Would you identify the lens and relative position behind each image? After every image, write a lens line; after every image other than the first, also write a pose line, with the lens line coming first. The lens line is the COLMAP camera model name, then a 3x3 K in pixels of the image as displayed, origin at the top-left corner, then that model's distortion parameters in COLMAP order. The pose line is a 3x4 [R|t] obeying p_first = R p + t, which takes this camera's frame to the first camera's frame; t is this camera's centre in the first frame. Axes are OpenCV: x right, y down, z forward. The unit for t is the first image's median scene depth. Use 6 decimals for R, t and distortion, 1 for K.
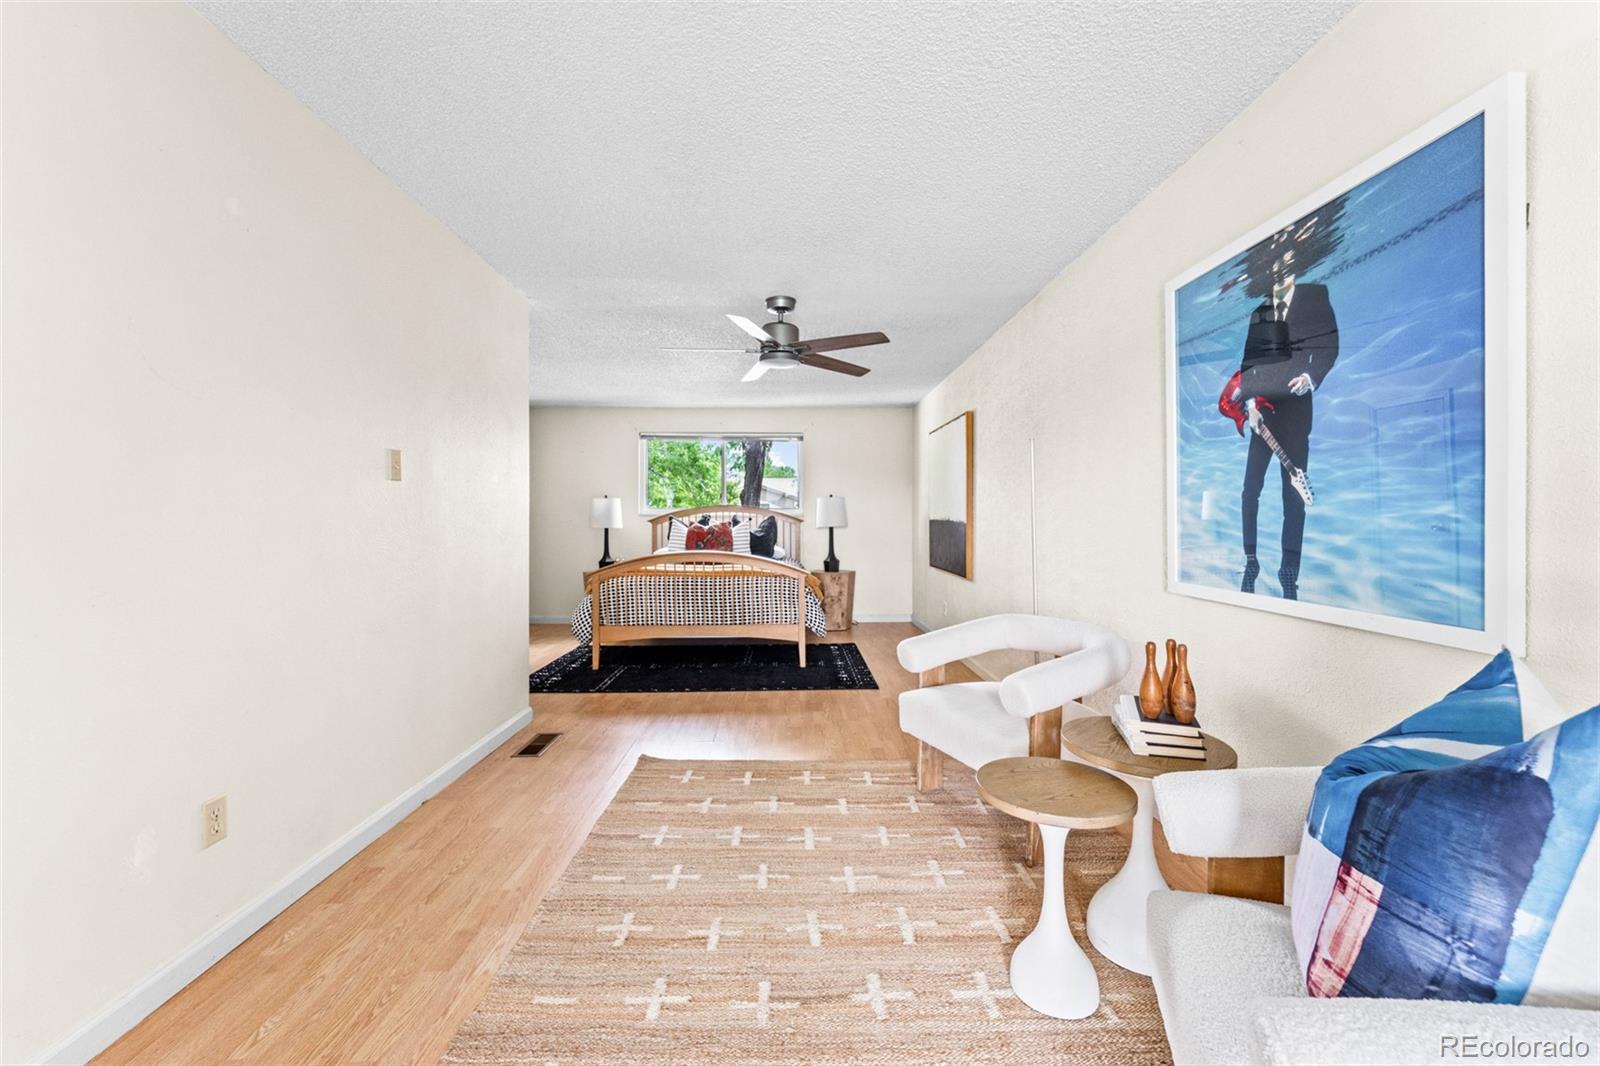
lens RADIAL K [[657.2, 0, 800.3], [0, 657.2, 522.4], [0, 0, 1]] dist [0.001202, -0.000779]
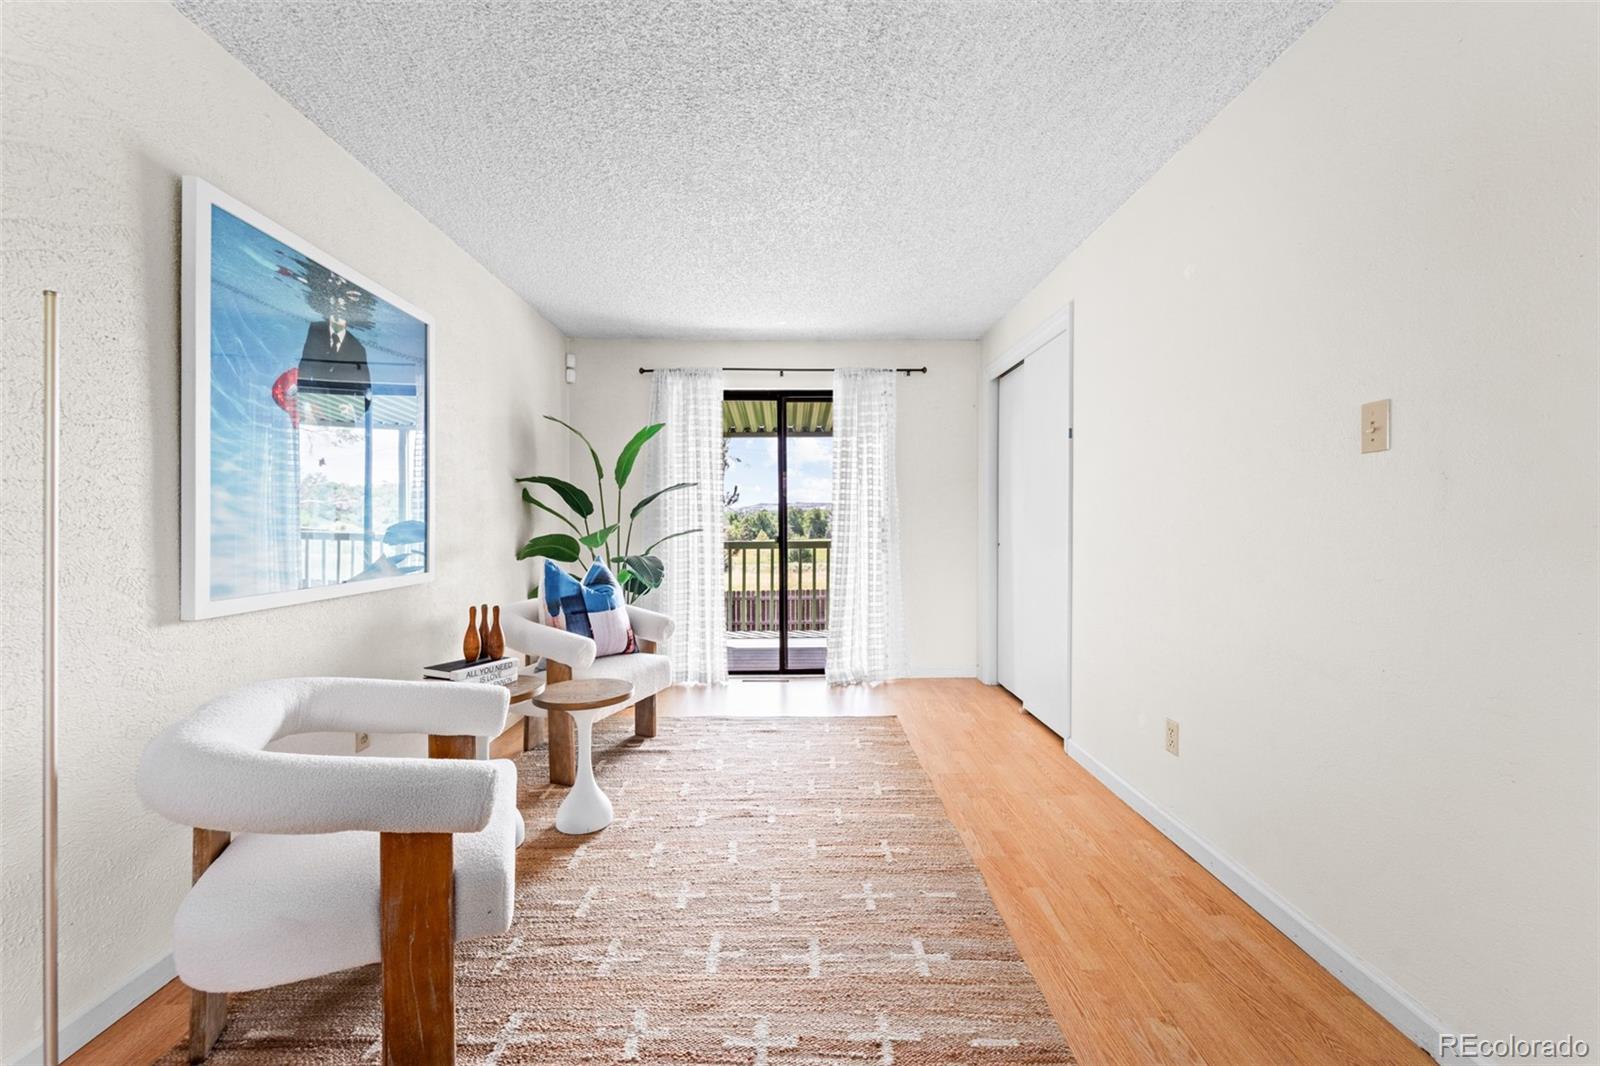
lens RADIAL K [[657.2, 0, 801.3], [0, 657.2, 525.5], [0, 0, 1]] dist [0.001202, -0.000779]
pose [[-0.999999, 0.001523, -0.000603, -0.082245], [0.001518, 0.999967, 0.007932, 0.000745], [0.000615, 0.007931, -0.999968, 1.702942]]
